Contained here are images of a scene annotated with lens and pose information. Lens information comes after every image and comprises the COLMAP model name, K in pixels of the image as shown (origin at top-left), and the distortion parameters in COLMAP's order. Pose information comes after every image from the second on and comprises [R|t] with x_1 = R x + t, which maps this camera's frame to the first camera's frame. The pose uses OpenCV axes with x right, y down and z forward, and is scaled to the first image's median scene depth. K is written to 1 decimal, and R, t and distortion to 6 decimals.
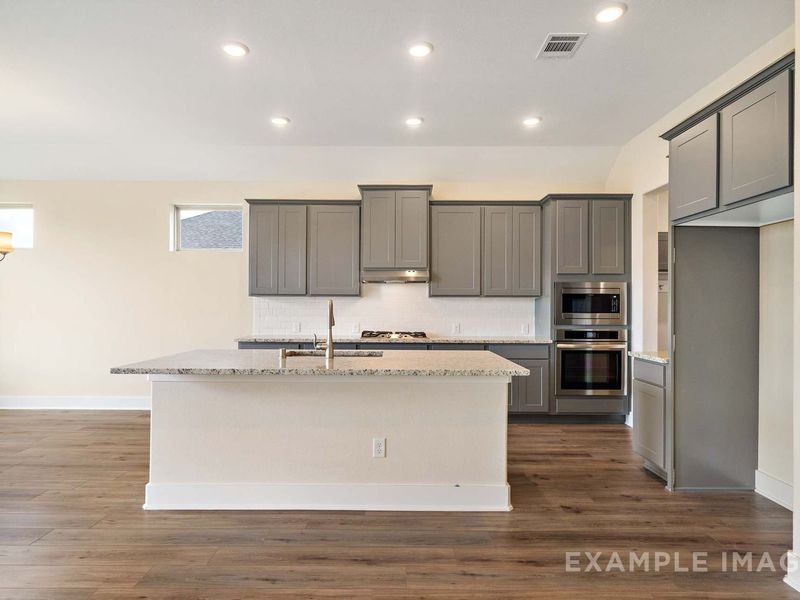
lens RADIAL K [[458.9, 0, 396.3], [0, 458.9, 303.2], [0, 0, 1]] dist [0.002606, 0.001479]
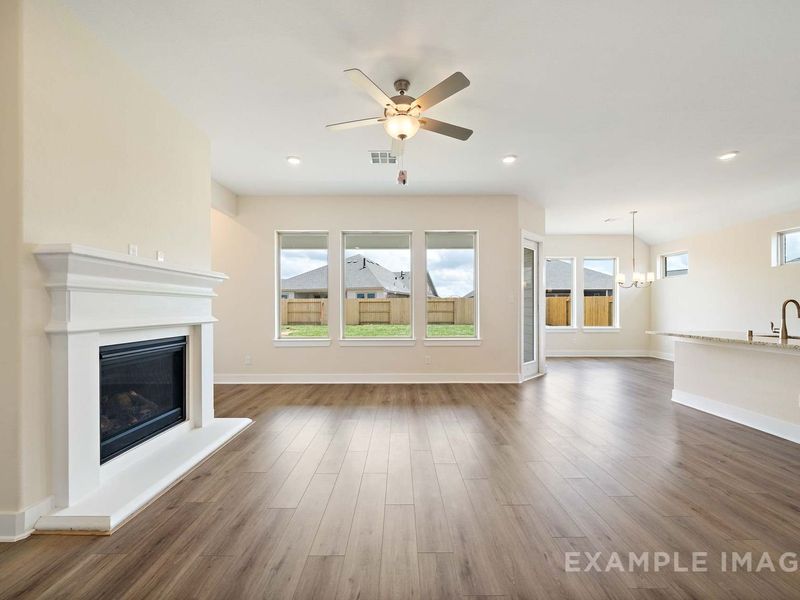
lens RADIAL K [[331.9, 0, 409.5], [0, 331.9, 309.7], [0, 0, 1]] dist [-0.001540, -0.000257]
pose [[0.024442, 0.000291, -0.999701, 0.597001], [0.005036, 0.999987, 0.000415, 0.012799], [0.999689, -0.005045, 0.024440, -0.152809]]
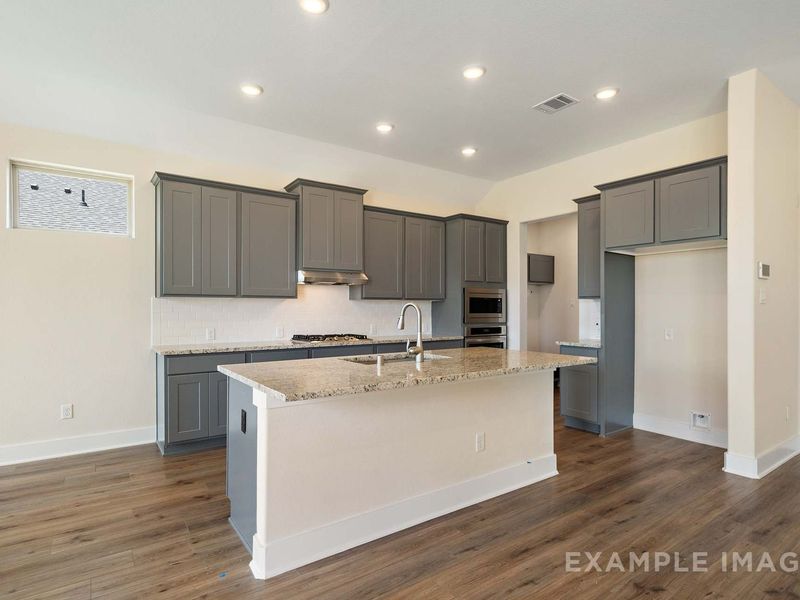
lens RADIAL K [[437.9, 0, 399.1], [0, 437.9, 307.4], [0, 0, 1]] dist [-0.004516, 0.002742]
pose [[0.816498, -0.003852, 0.577336, -0.485385], [0.000332, 0.999981, 0.006202, -0.001613], [-0.577348, -0.004873, 0.816483, 0.178986]]
